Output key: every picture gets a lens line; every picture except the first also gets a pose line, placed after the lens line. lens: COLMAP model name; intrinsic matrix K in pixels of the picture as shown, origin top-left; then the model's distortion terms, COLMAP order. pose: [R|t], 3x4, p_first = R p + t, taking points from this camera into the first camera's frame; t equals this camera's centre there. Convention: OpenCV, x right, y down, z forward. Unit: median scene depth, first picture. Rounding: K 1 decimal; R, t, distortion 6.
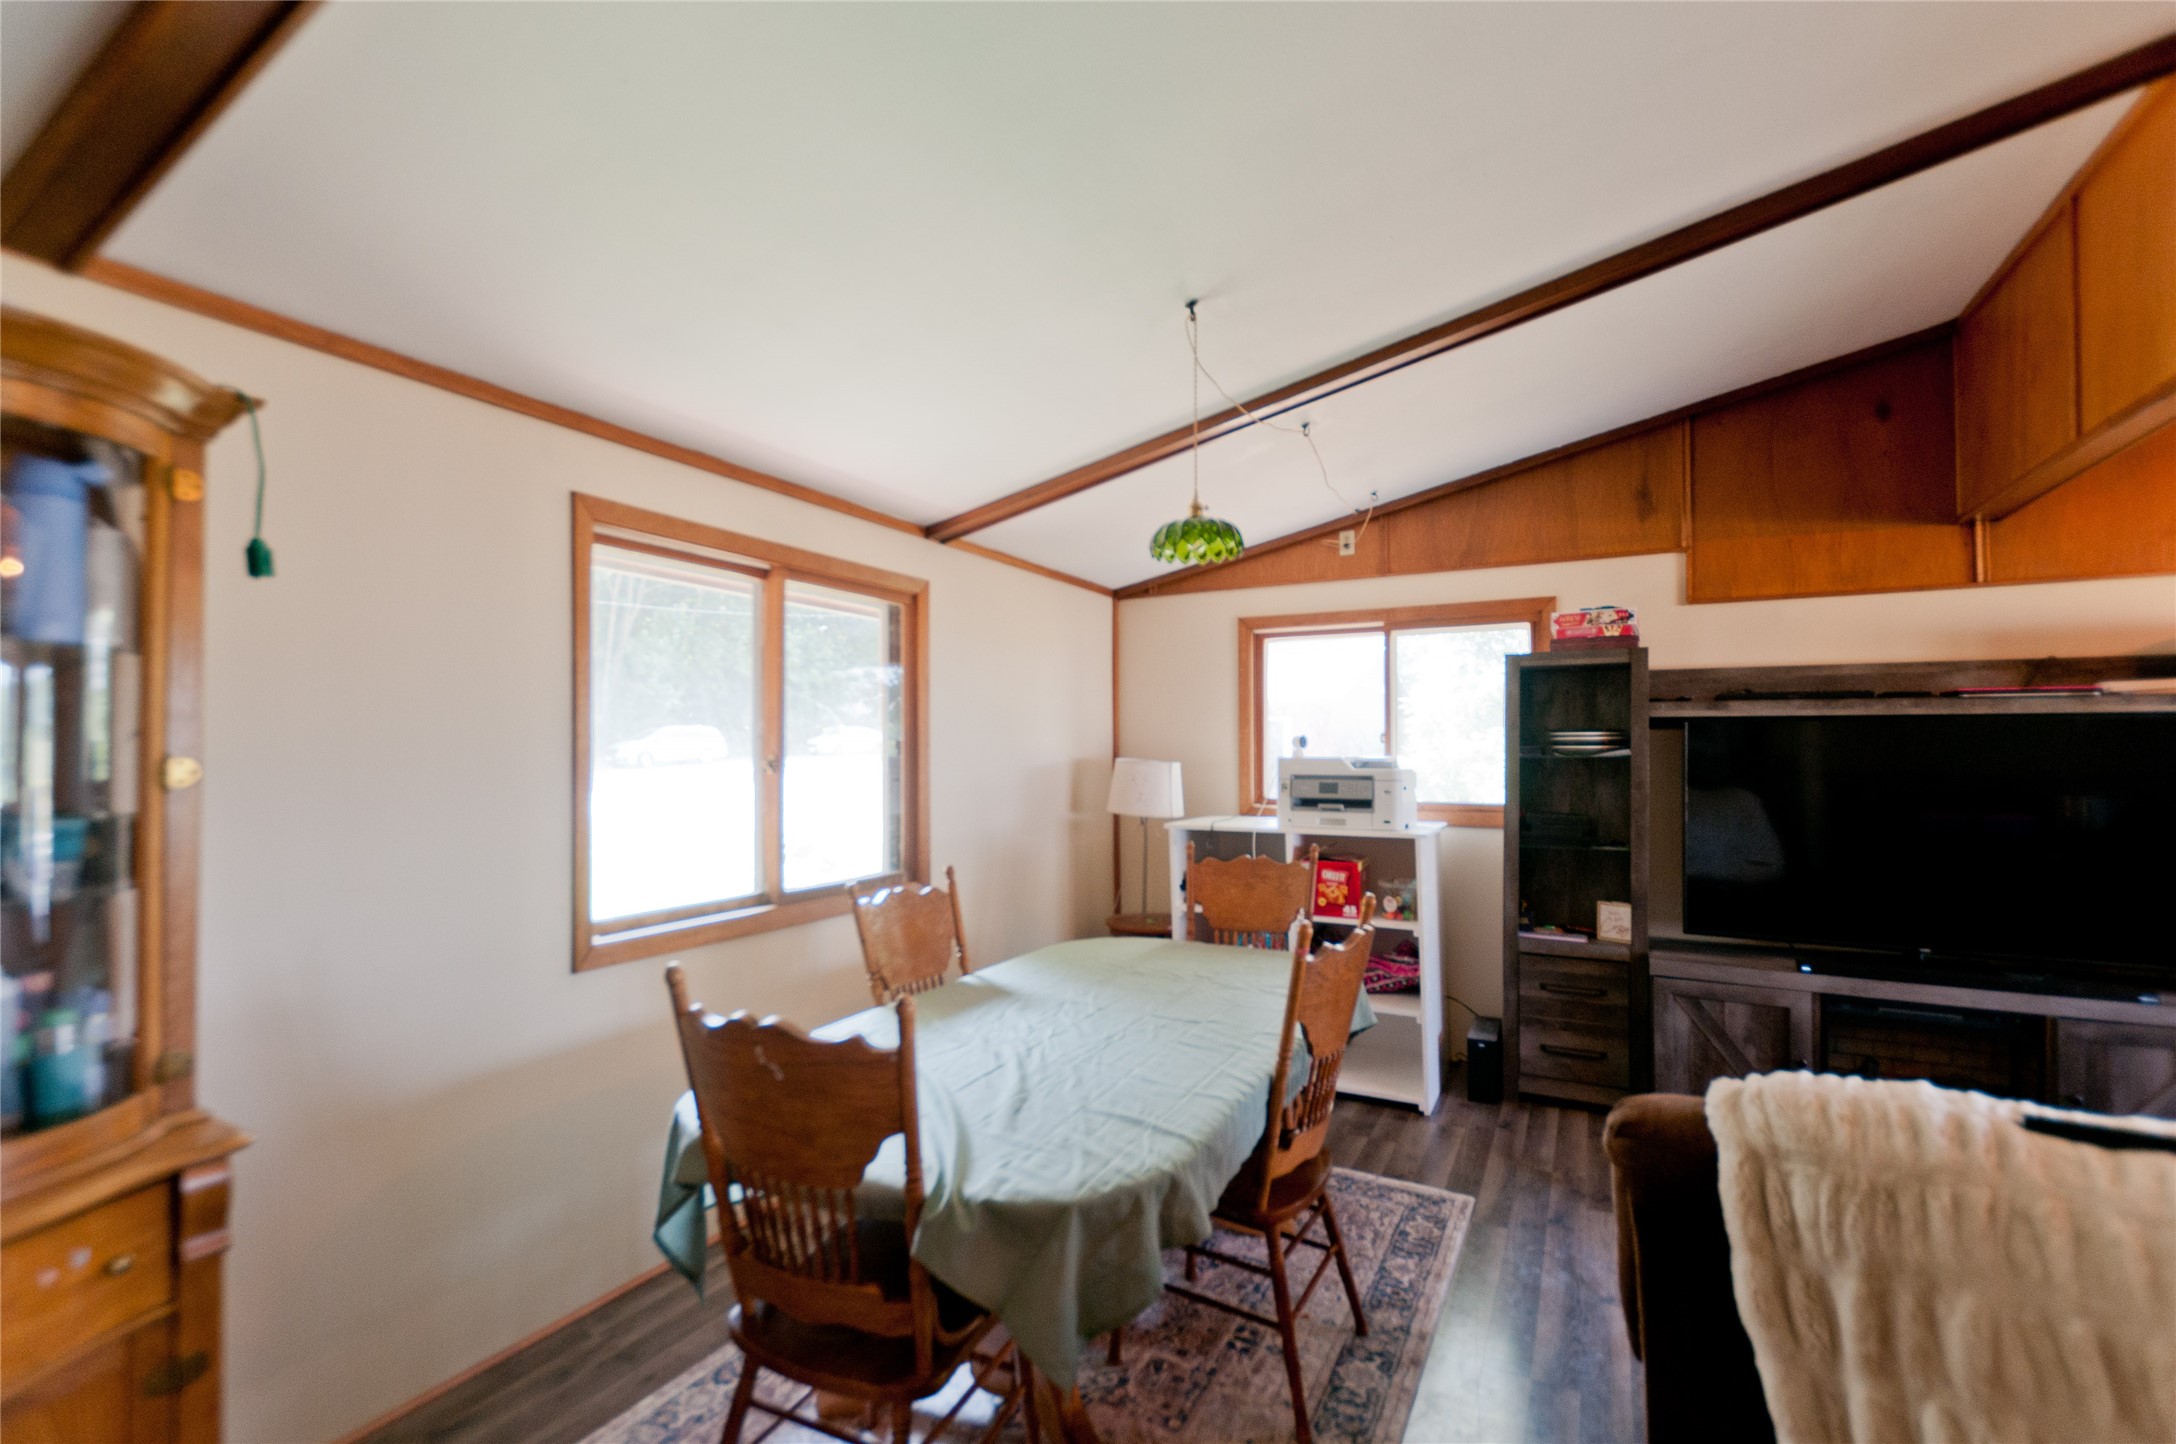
lens RADIAL K [[957.1, 0, 1095.1], [0, 957.1, 742.5], [0, 0, 1]] dist [0.010959, -0.006052]
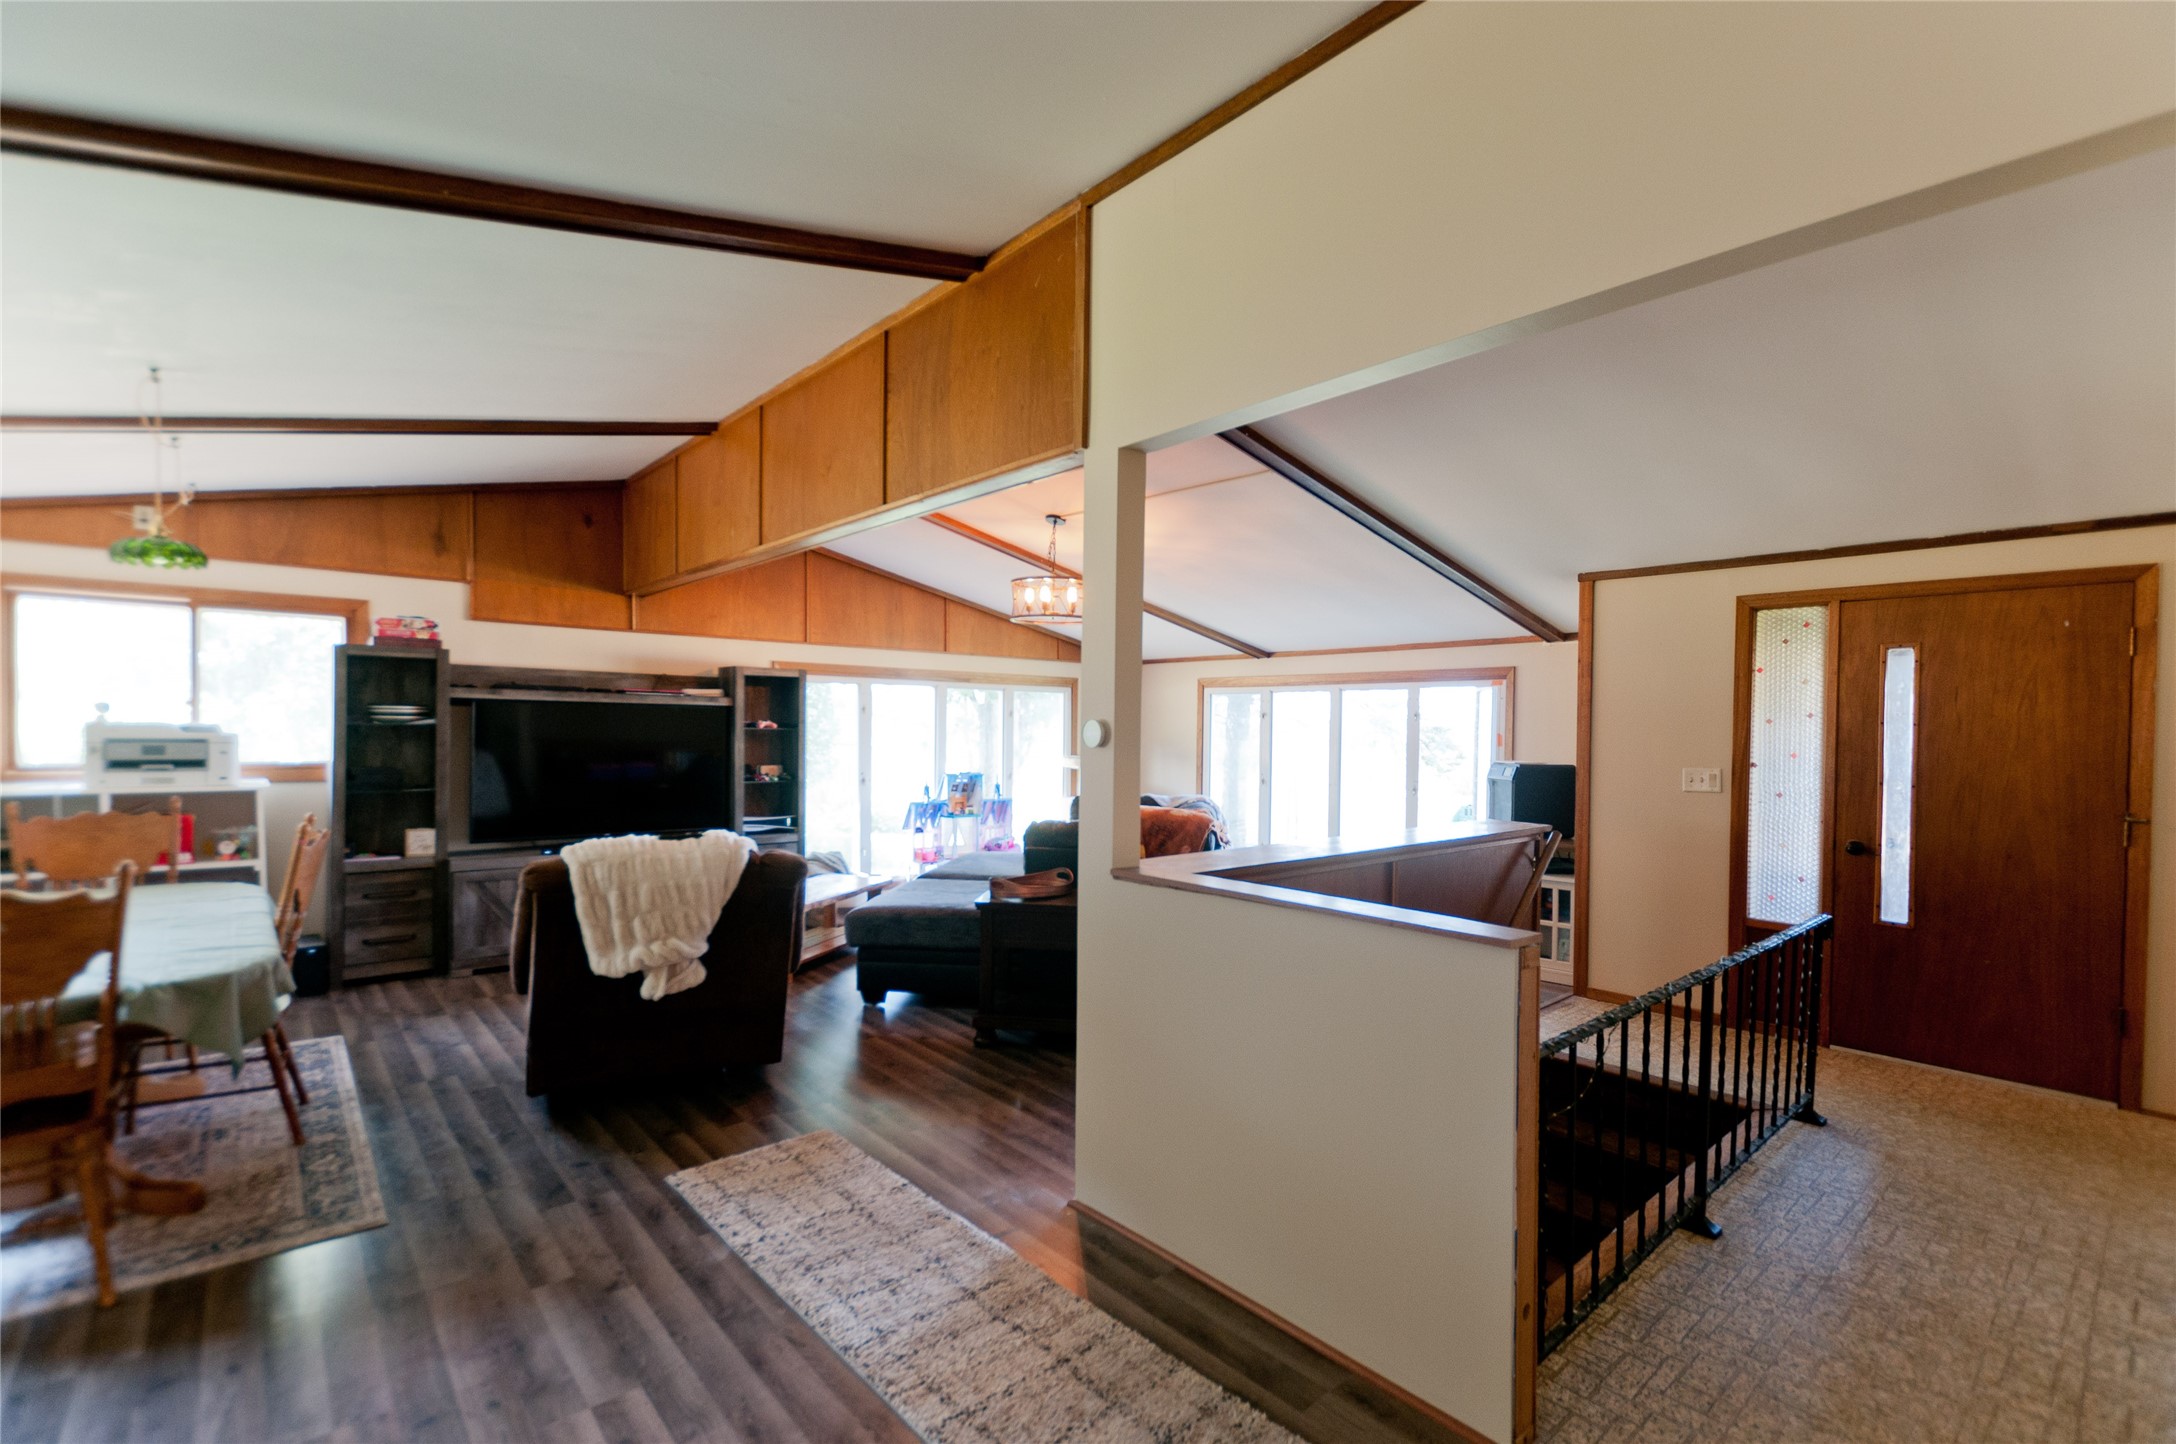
lens RADIAL K [[957.1, 0, 1095.1], [0, 957.1, 742.5], [0, 0, 1]] dist [0.010959, -0.006052]
pose [[0.354249, -0.006827, 0.935126, -0.429395], [-0.019963, 0.999690, 0.014861, 0.000720], [-0.934938, -0.023932, 0.354003, -0.423175]]
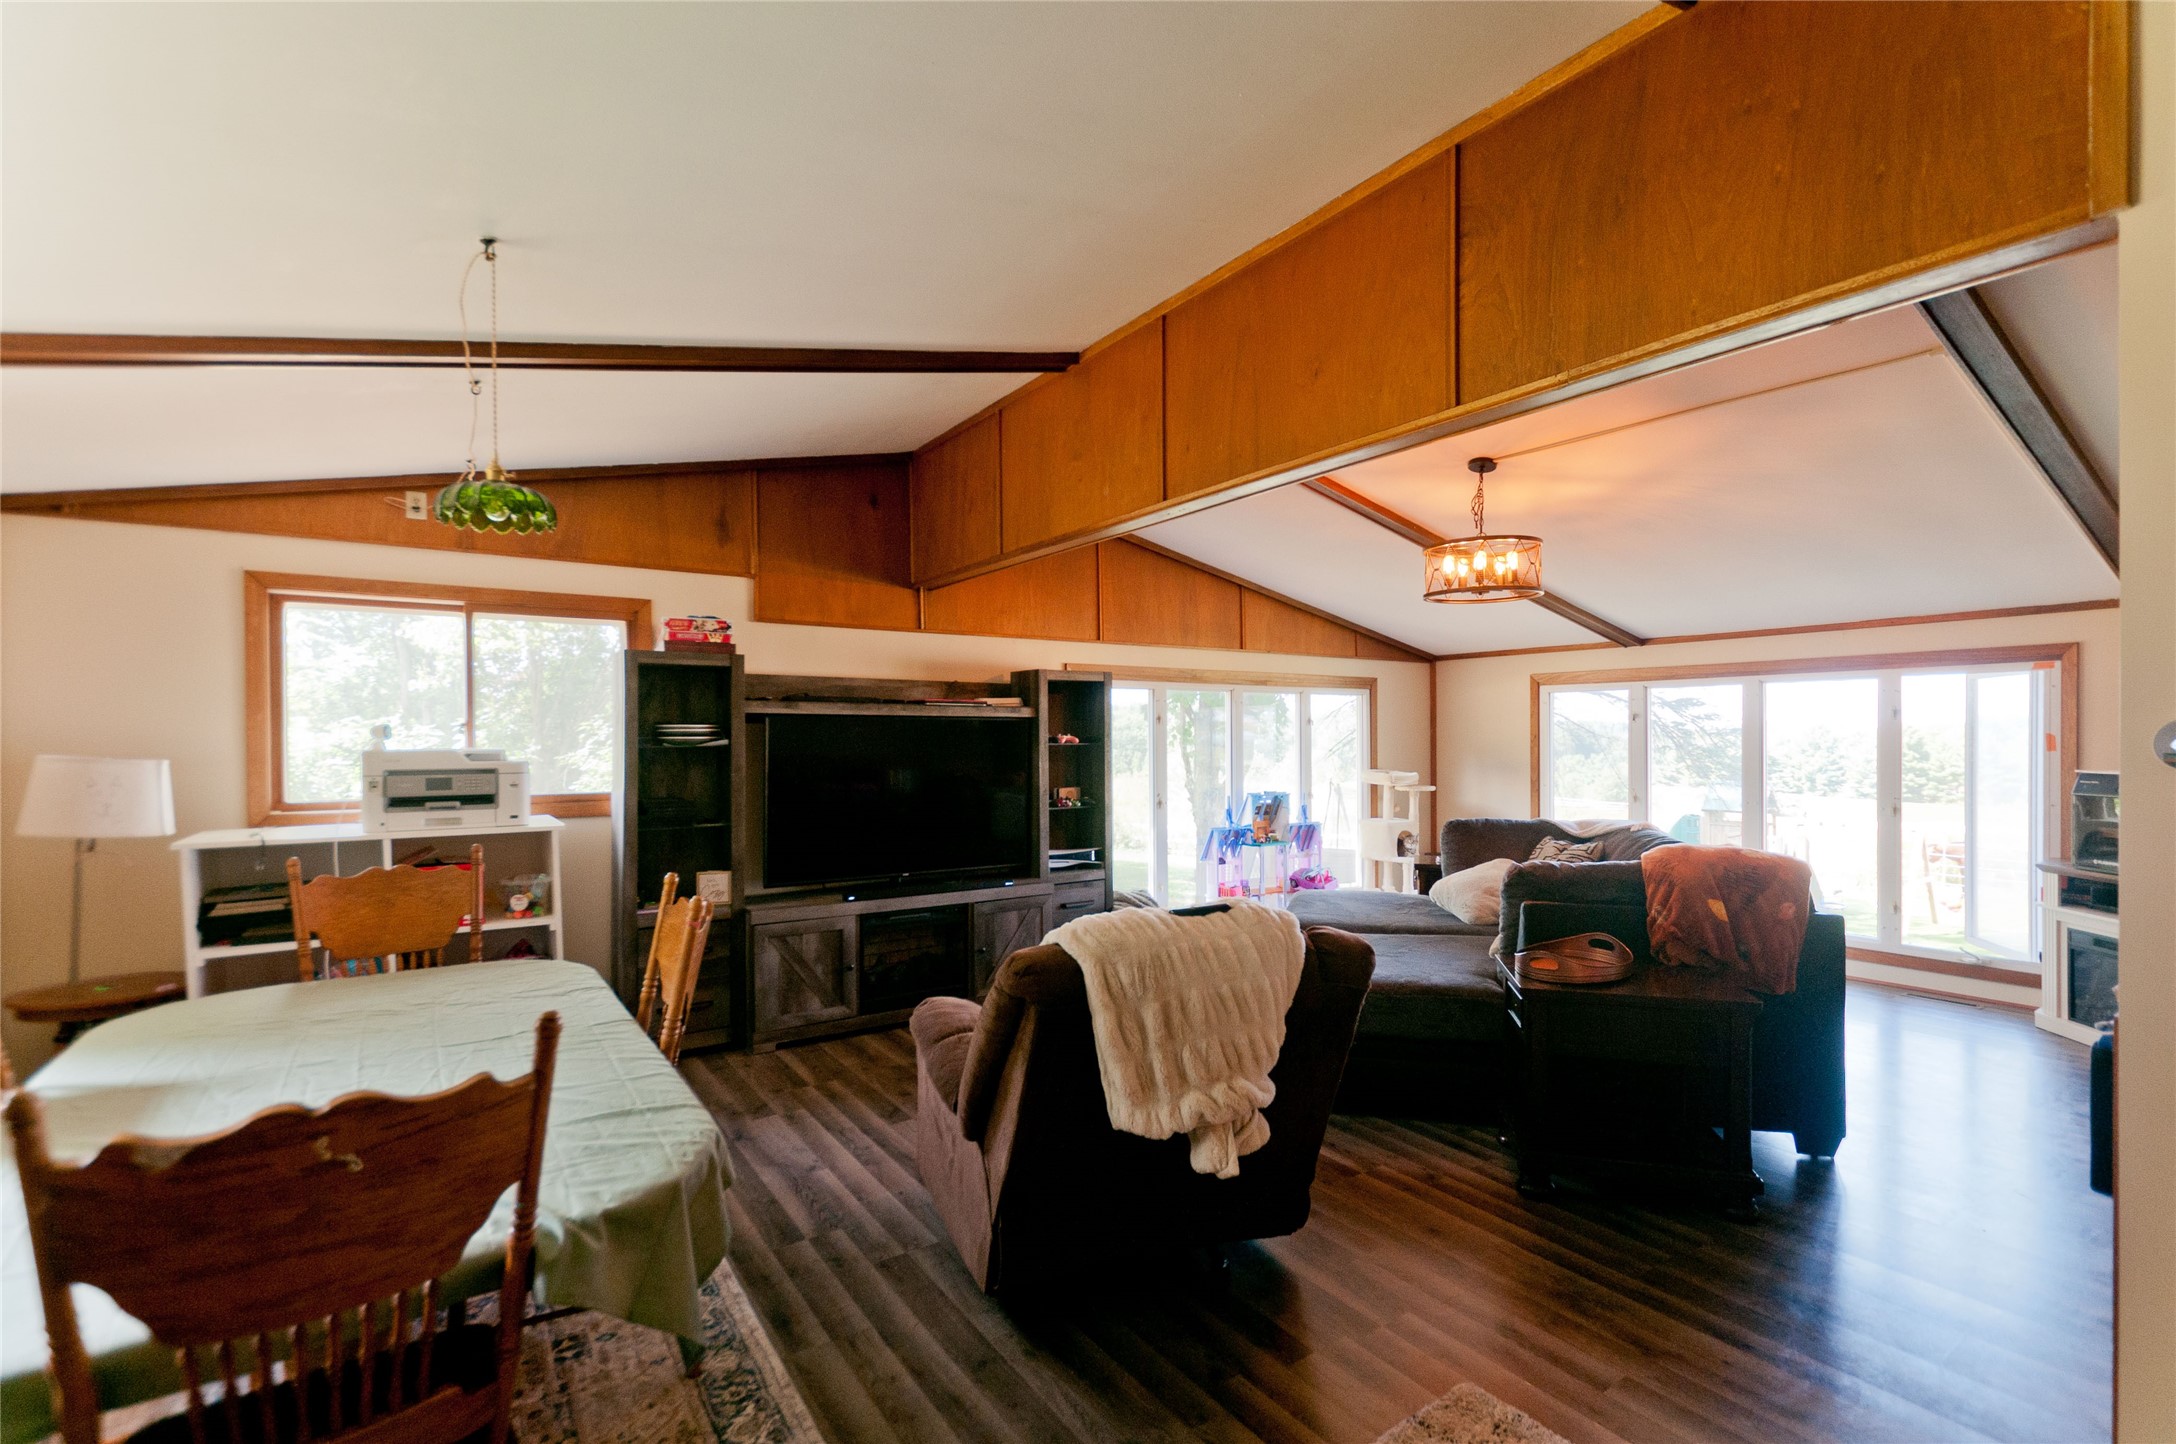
lens RADIAL K [[957.1, 0, 1095.1], [0, 957.1, 742.5], [0, 0, 1]] dist [0.010959, -0.006052]
pose [[0.462085, -0.004207, 0.886826, -0.281162], [-0.001875, 0.999982, 0.005721, 0.003049], [-0.886834, -0.004307, 0.462069, 0.052210]]
